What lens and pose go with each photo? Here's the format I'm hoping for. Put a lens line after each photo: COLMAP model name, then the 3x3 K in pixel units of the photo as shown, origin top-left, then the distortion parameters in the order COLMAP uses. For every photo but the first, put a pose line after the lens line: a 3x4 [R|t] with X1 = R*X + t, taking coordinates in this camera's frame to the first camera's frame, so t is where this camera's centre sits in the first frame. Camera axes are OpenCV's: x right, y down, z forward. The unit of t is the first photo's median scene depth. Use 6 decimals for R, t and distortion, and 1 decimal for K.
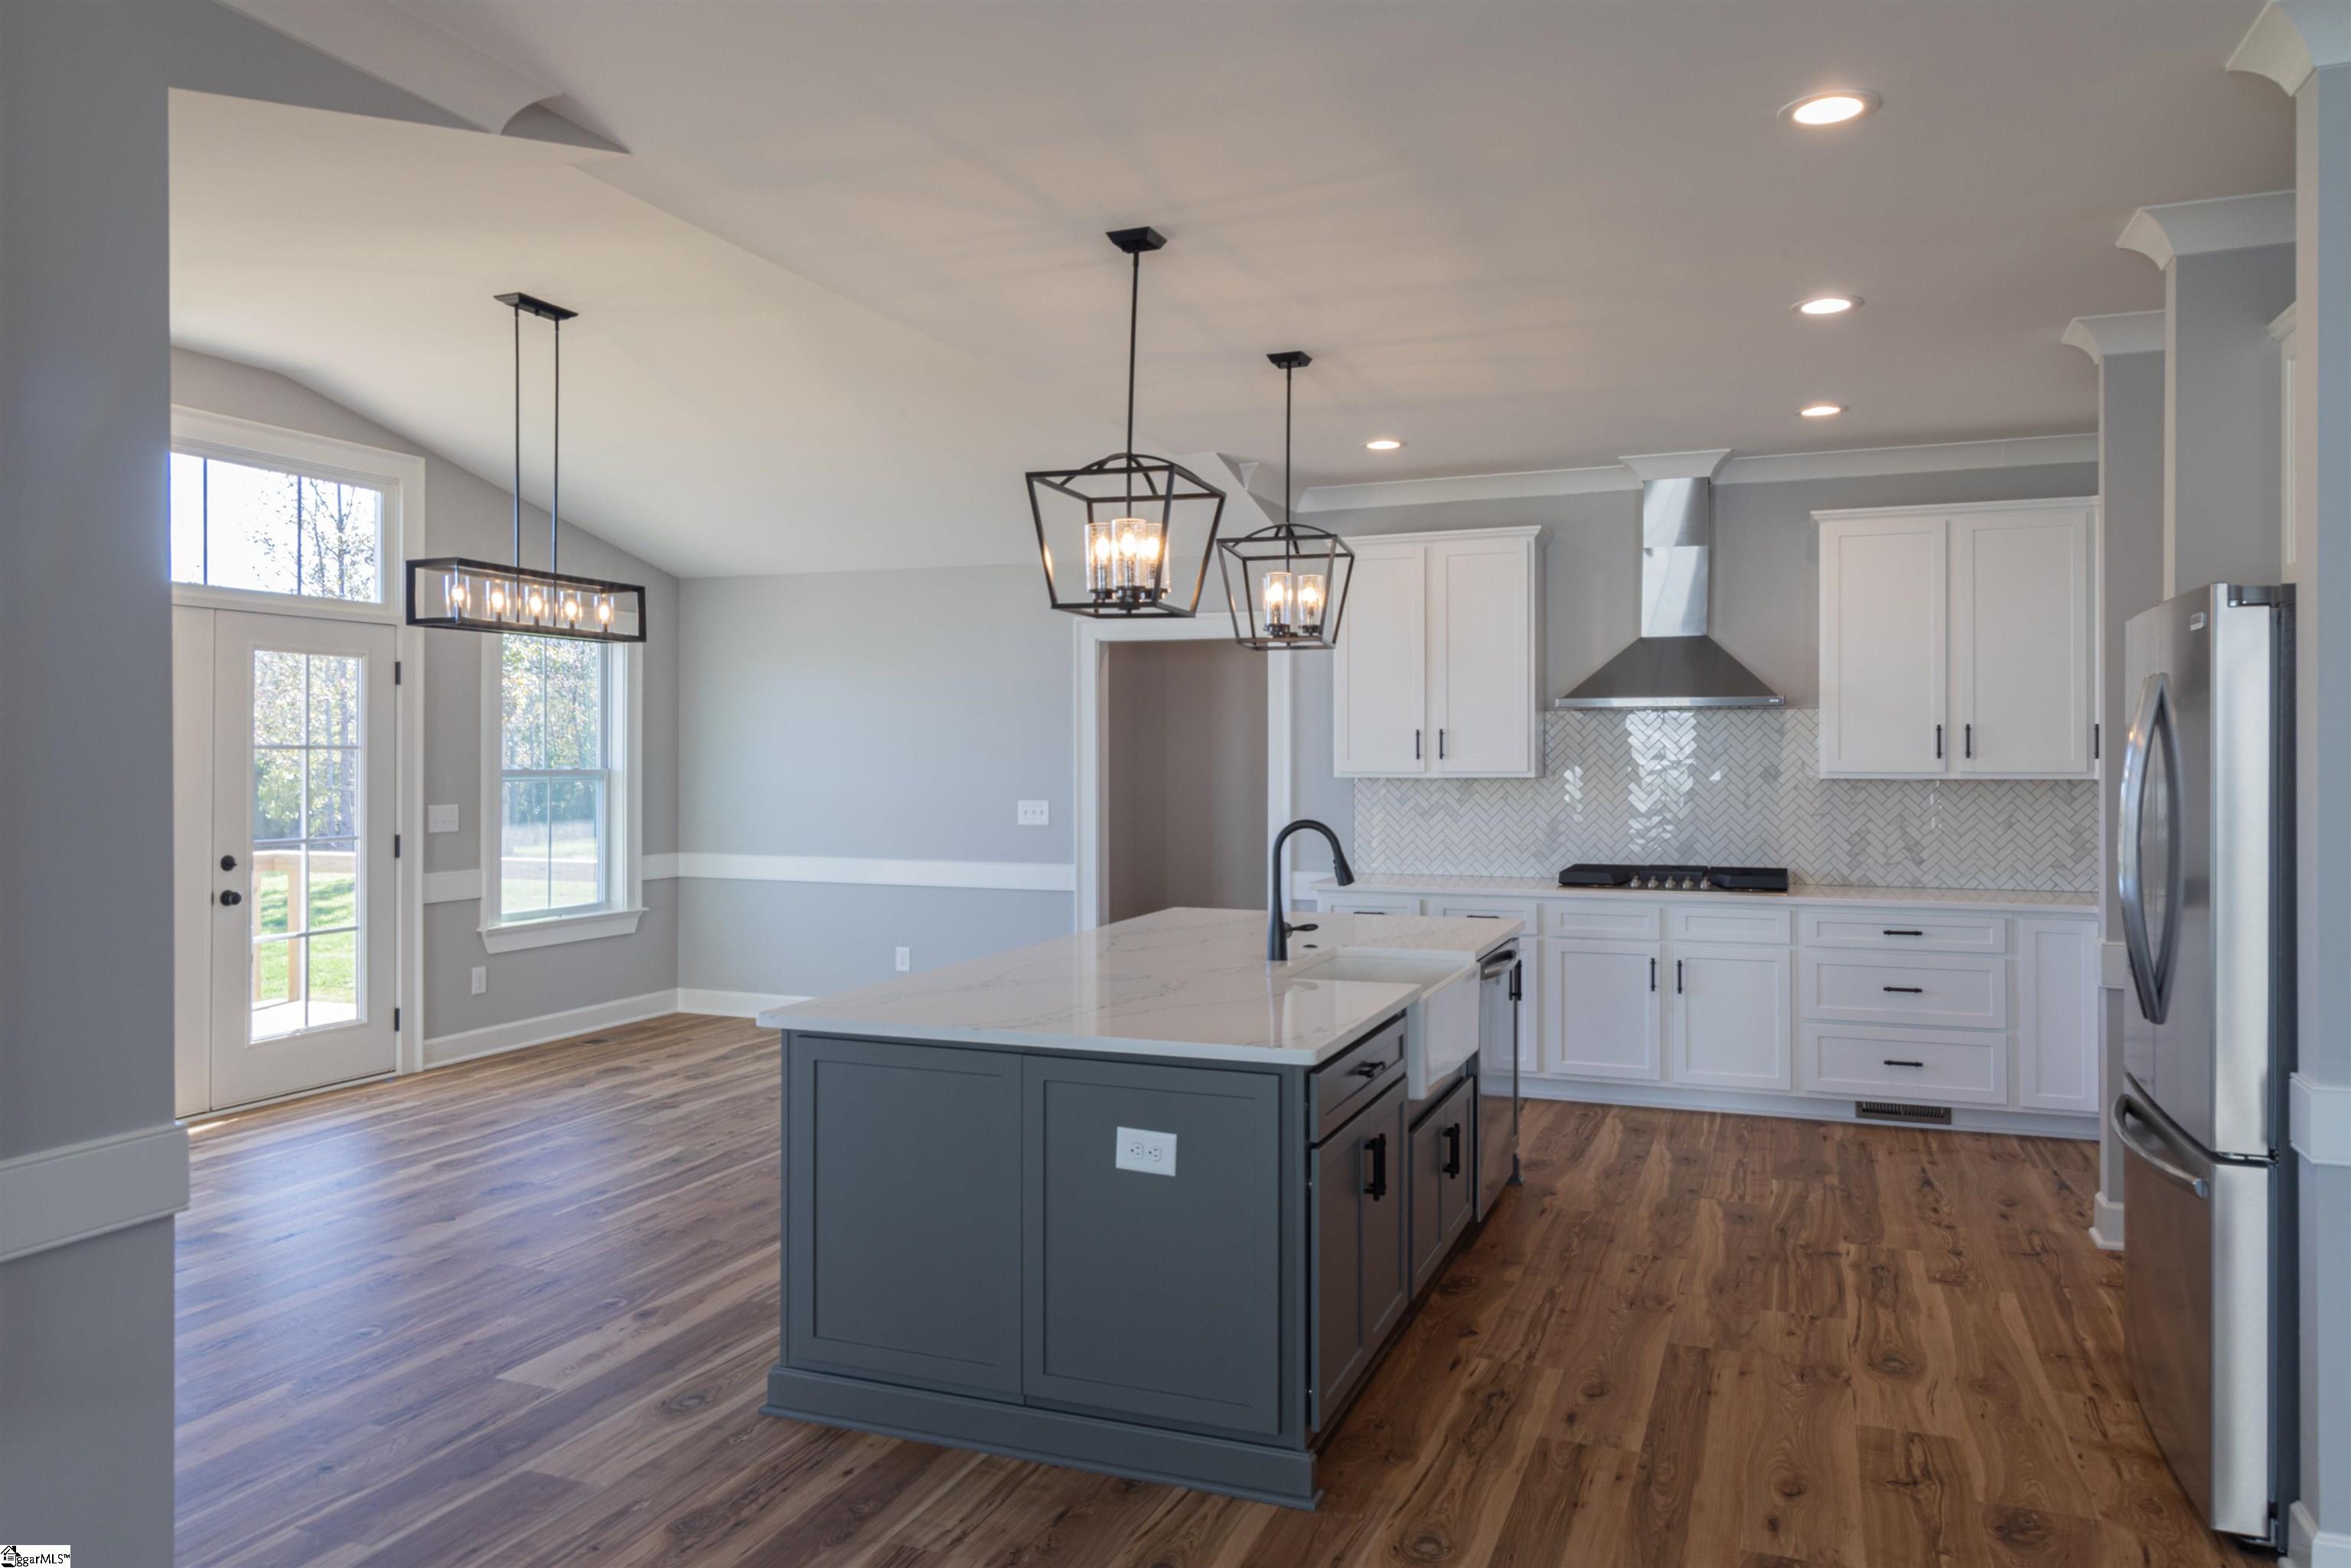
lens RADIAL K [[1601.3, 0, 1187.2], [0, 1601.3, 758.4], [0, 0, 1]] dist [0.006970, 0.001846]
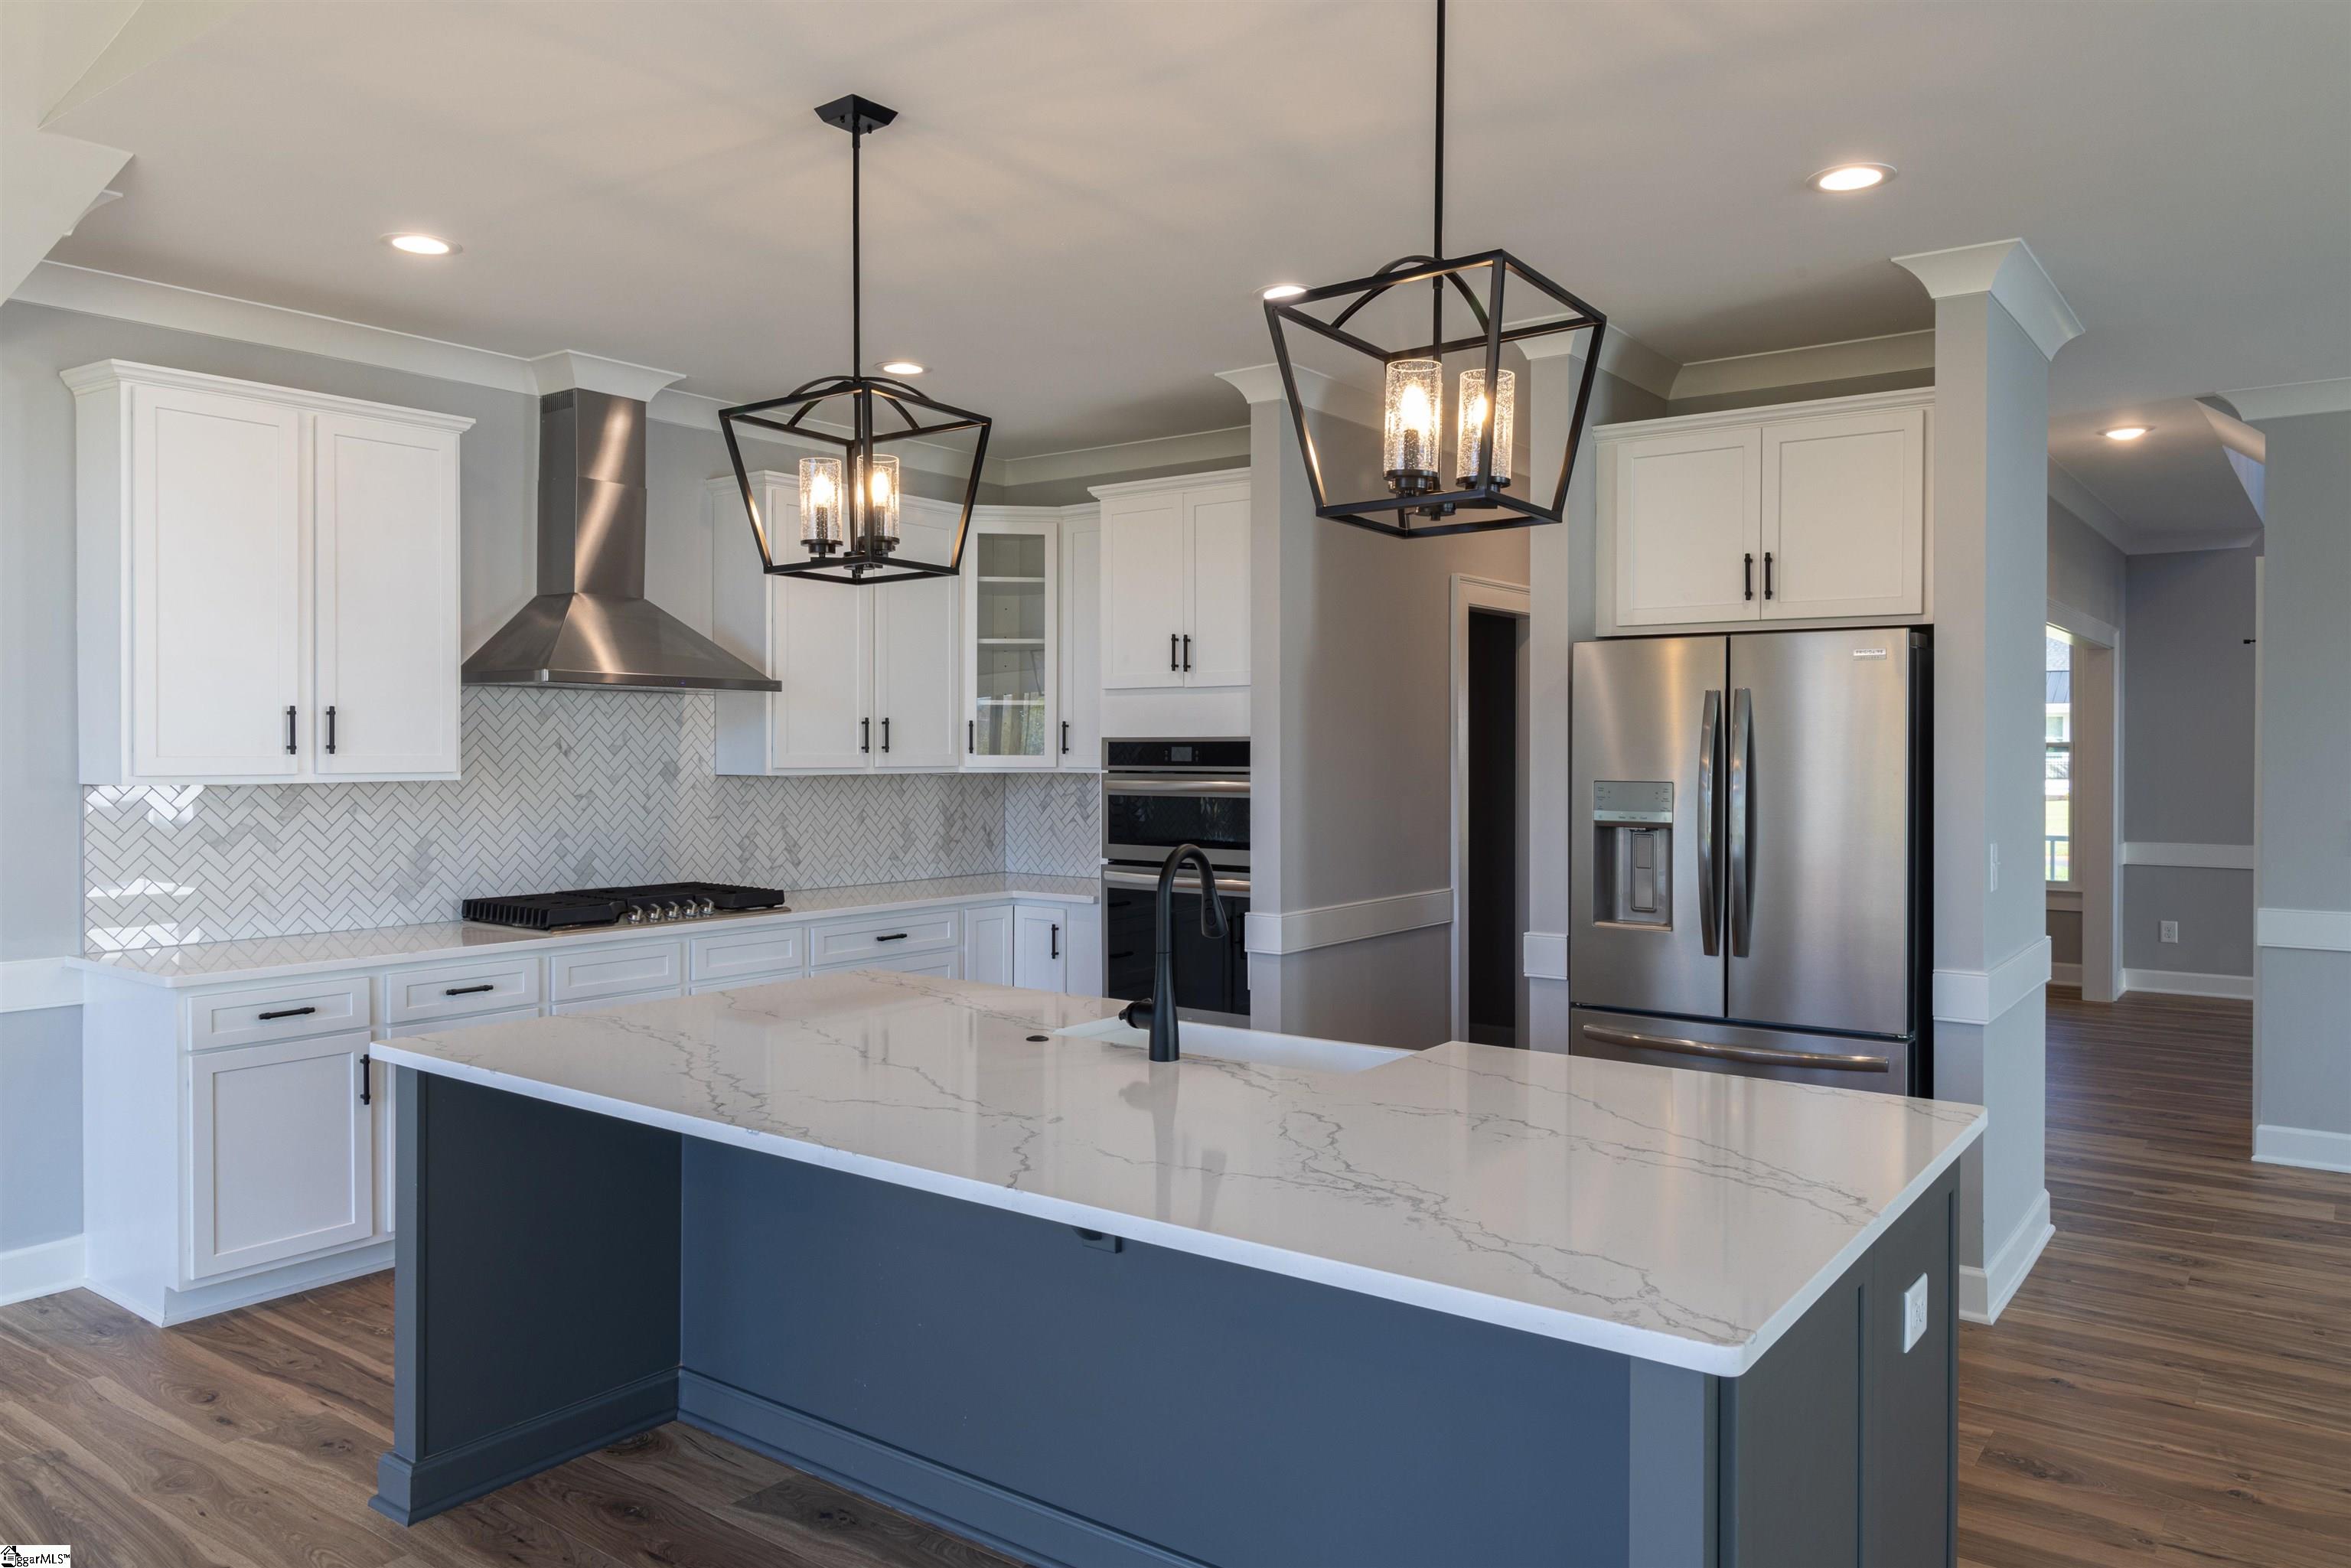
lens RADIAL K [[1601.3, 0, 1187.2], [0, 1601.3, 758.4], [0, 0, 1]] dist [0.006970, 0.001846]
pose [[0.273459, -0.003706, 0.961877, -0.378140], [-0.001986, 0.999988, 0.004418, -0.001223], [-0.961882, -0.003118, 0.273448, 0.523142]]
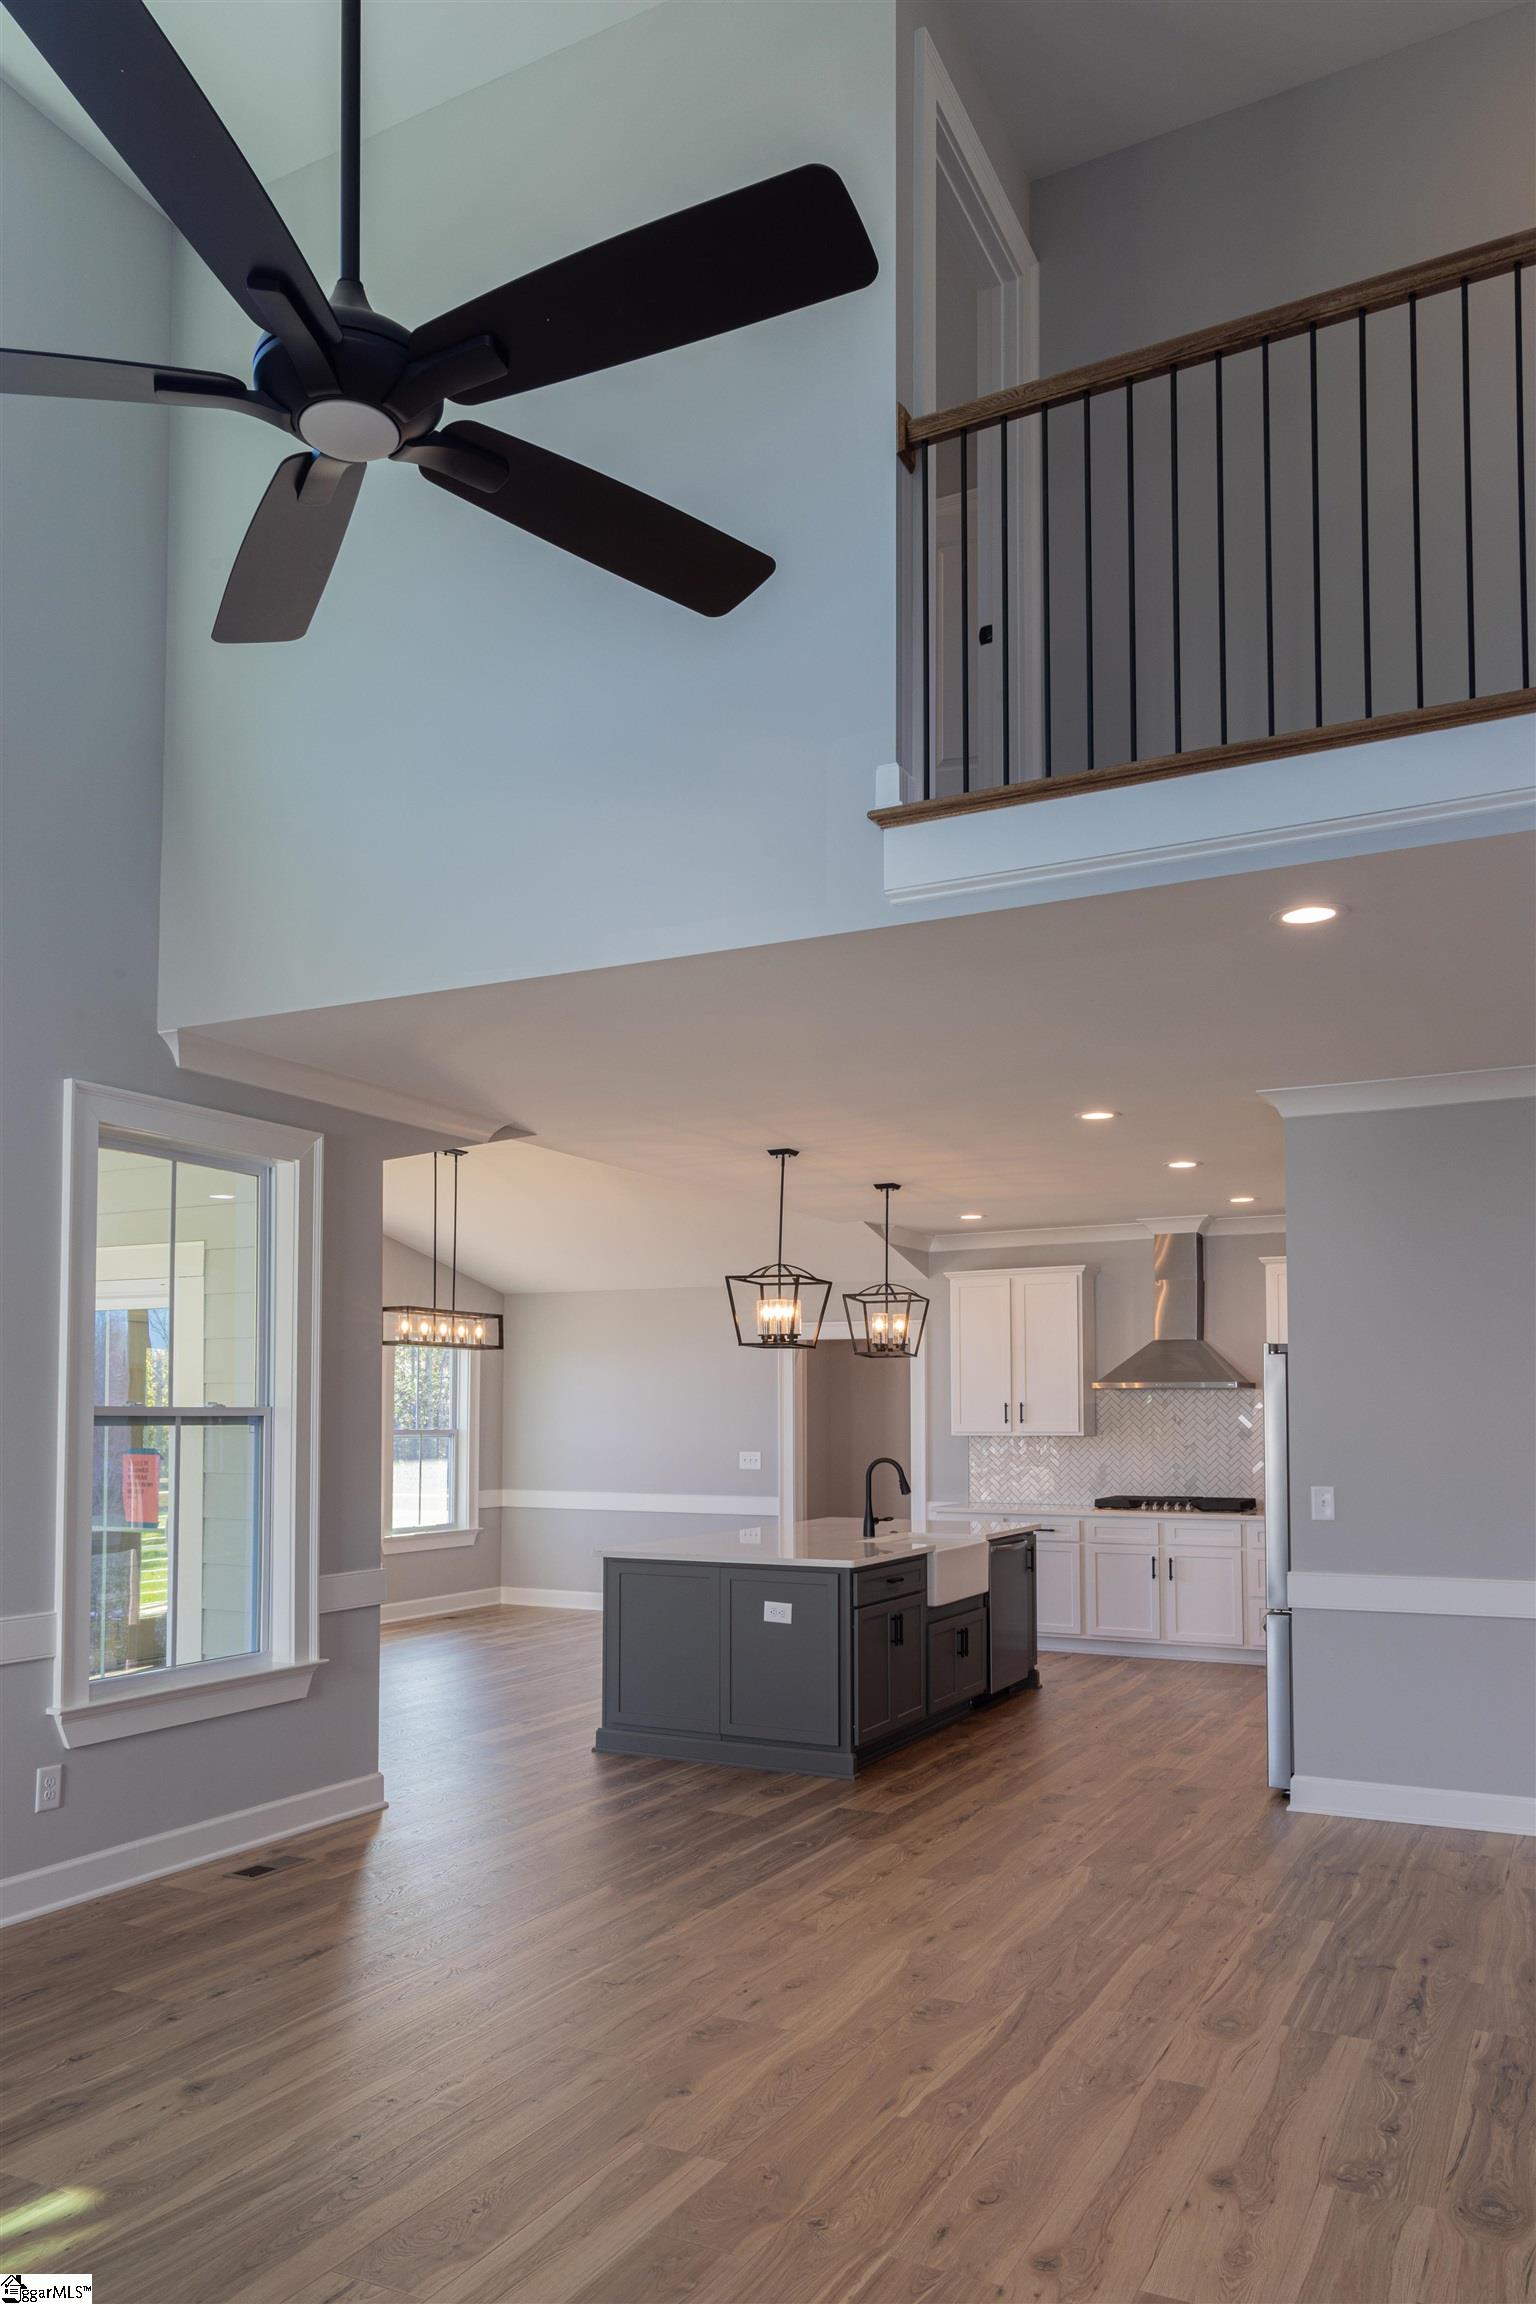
lens RADIAL K [[1614.6, 0, 754.7], [0, 1614.6, 1247.8], [0, 0, 1]] dist [0.007338, 0.000781]
pose [[0.993537, -0.011869, -0.112889, 0.089031], [-0.000196, 0.994337, -0.106271, -0.001872], [0.113511, 0.105606, 0.987908, -0.538638]]
